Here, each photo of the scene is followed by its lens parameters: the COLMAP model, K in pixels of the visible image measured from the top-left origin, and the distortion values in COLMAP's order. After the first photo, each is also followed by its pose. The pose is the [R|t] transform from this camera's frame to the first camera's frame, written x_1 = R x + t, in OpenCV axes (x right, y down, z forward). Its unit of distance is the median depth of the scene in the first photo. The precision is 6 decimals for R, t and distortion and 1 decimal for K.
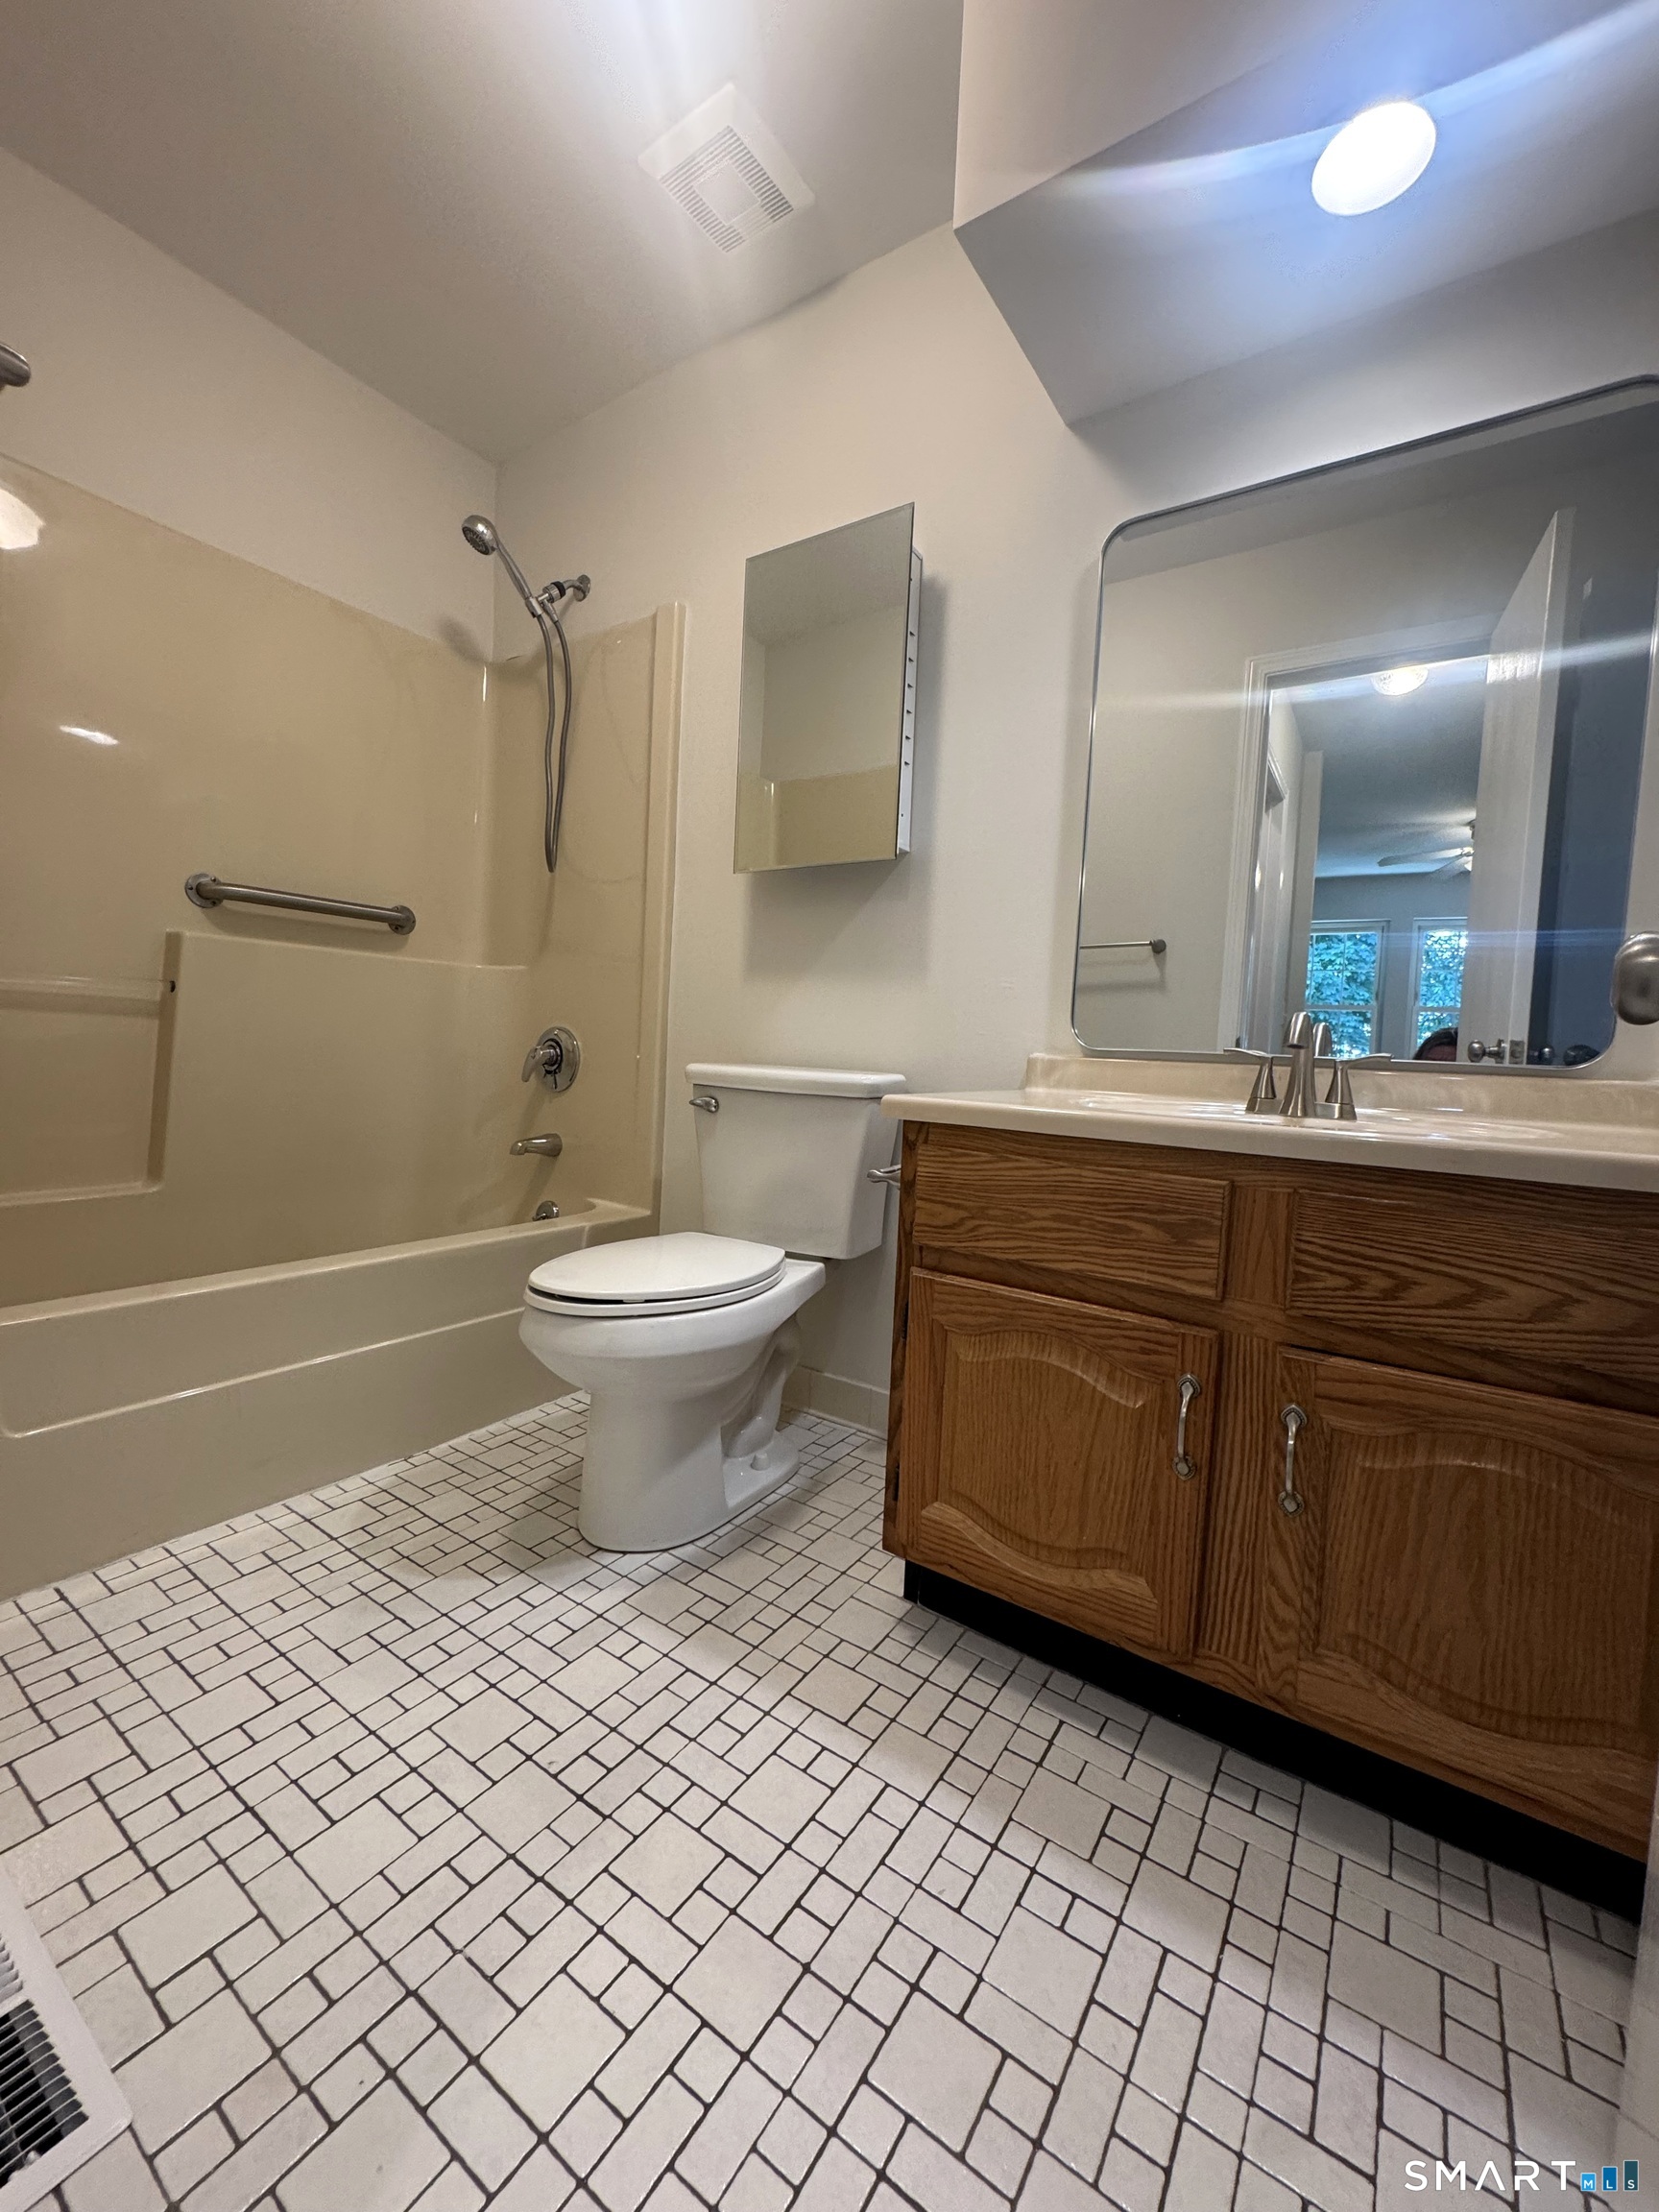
lens RADIAL K [[876.5, 0, 827.1], [0, 876.5, 1106.3], [0, 0, 1]] dist [-0.006215, 0.000998]
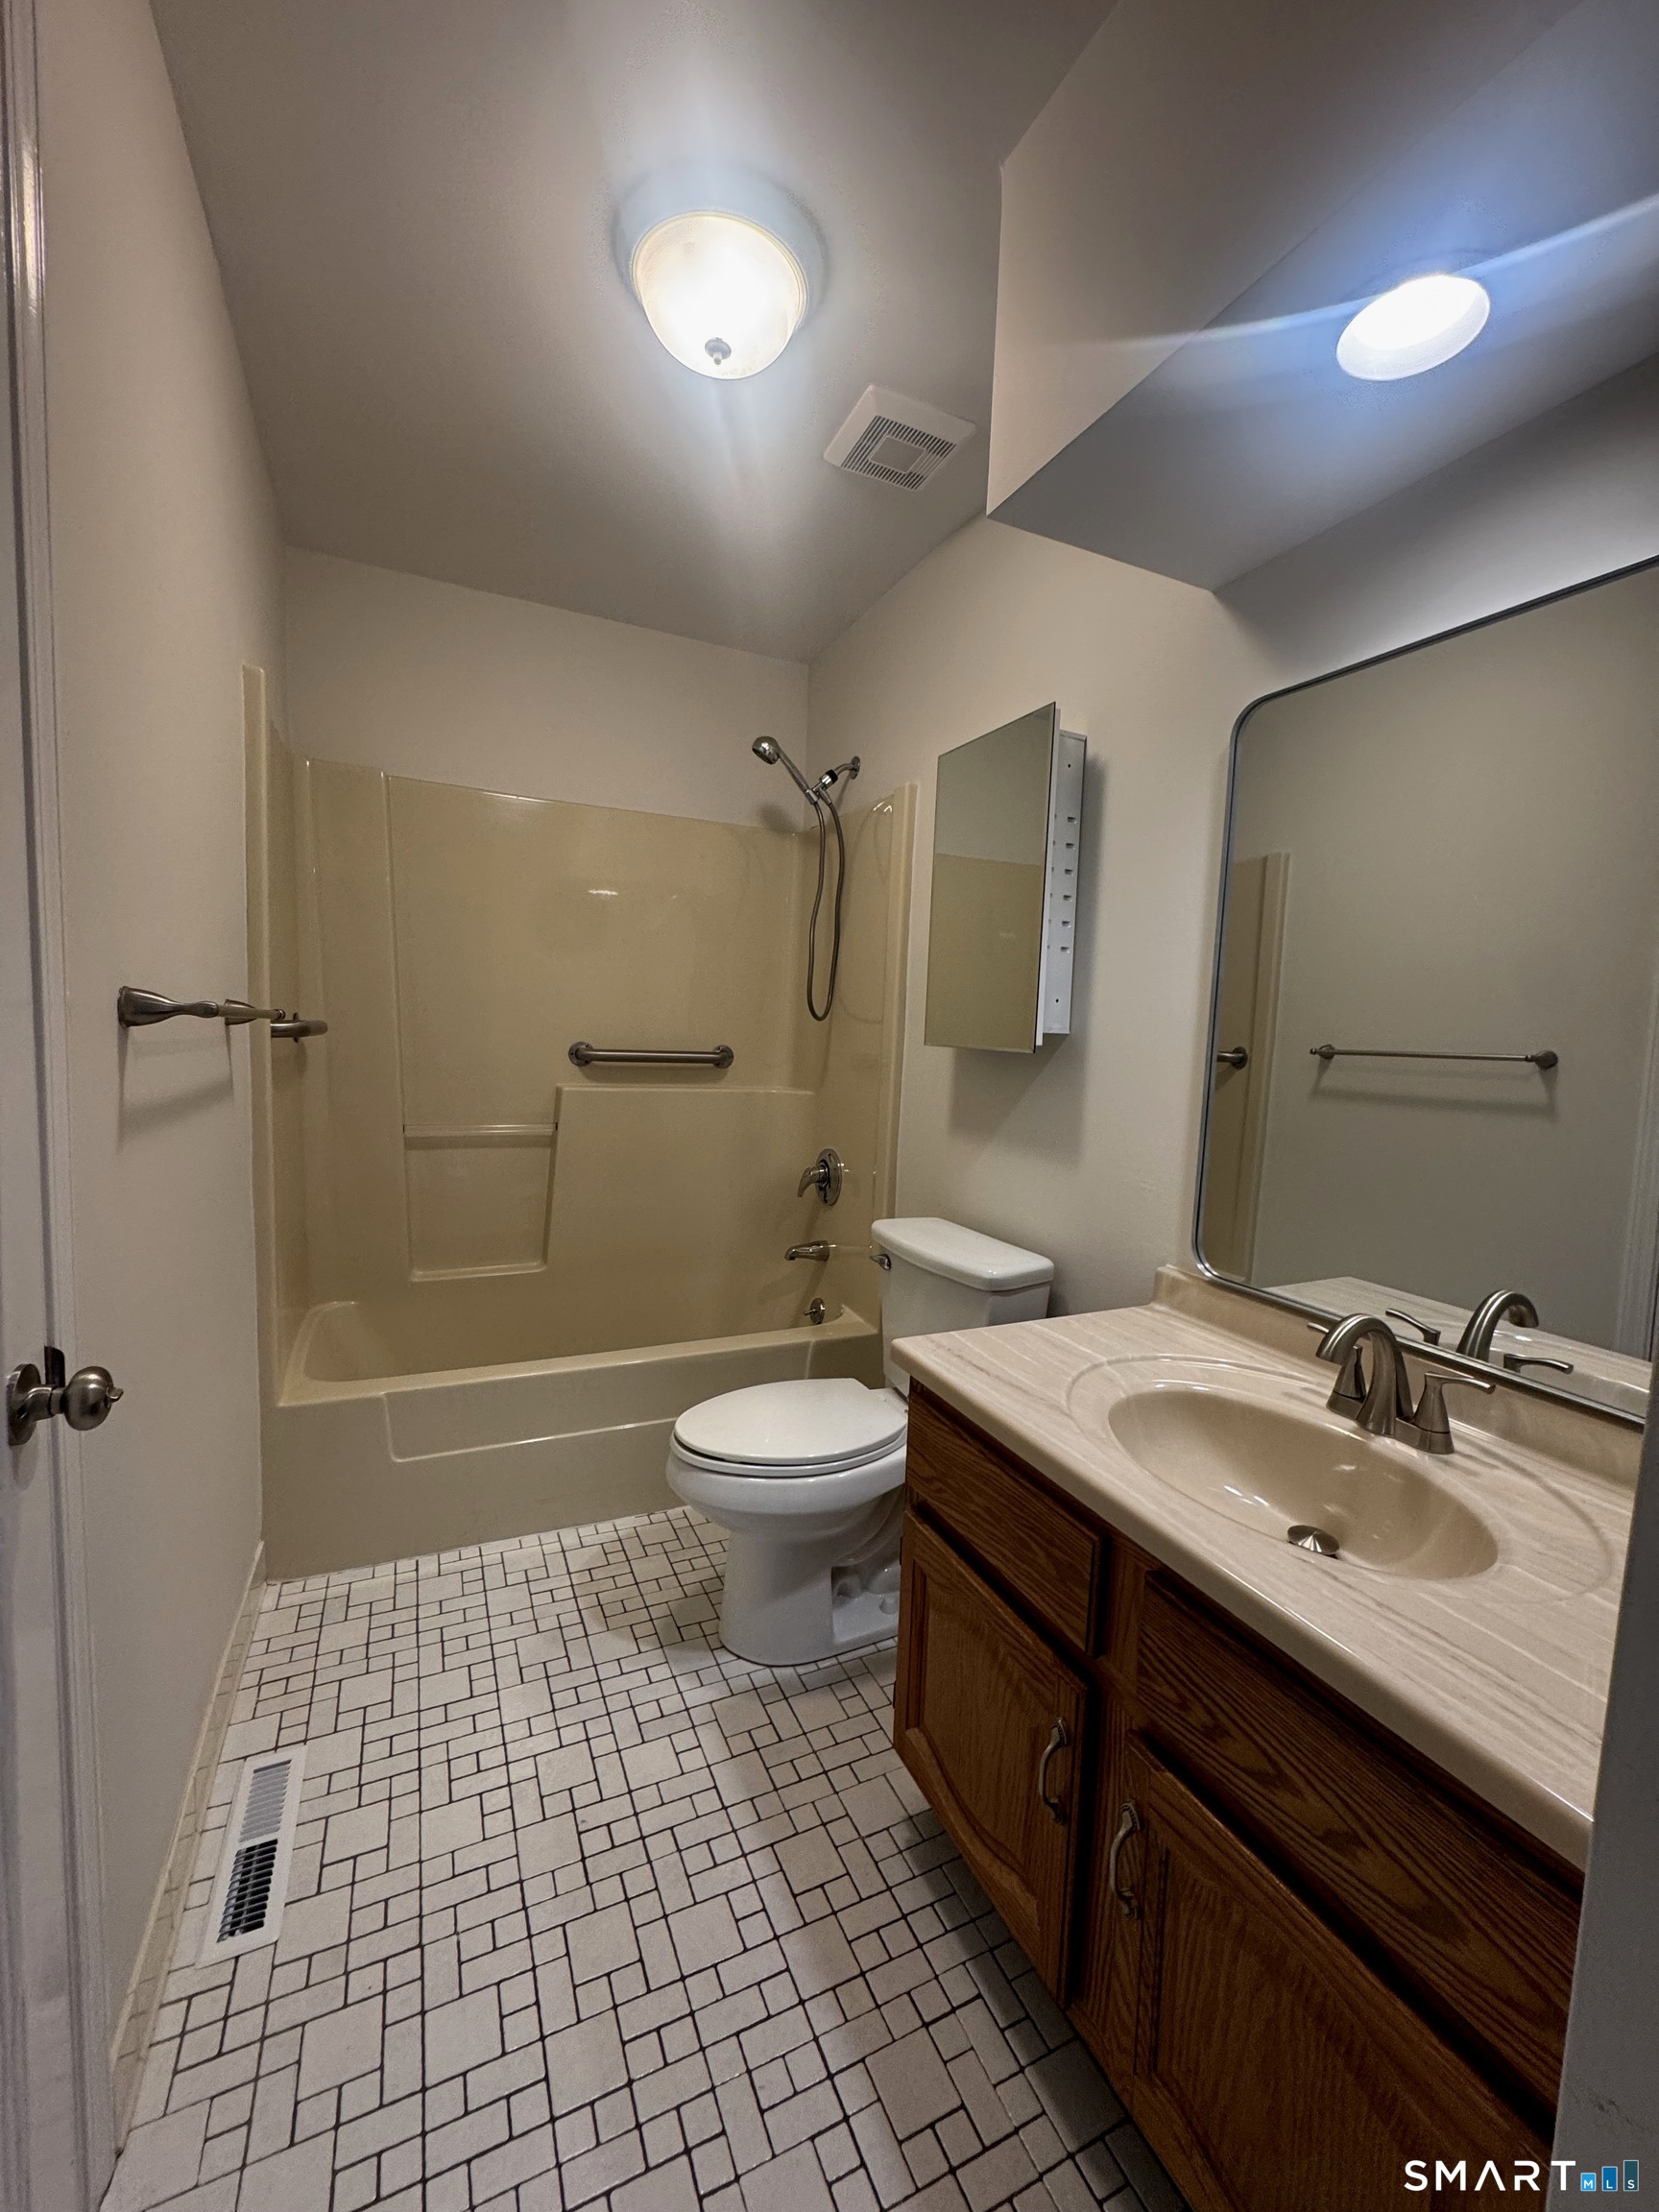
lens RADIAL K [[876.5, 0, 834.3], [0, 876.5, 1103.5], [0, 0, 1]] dist [-0.006215, 0.000998]
pose [[0.861251, 0.031592, -0.507196, 0.554579], [-0.031779, 0.999461, 0.008291, -0.317739], [0.507184, 0.008978, 0.861791, 0.017777]]
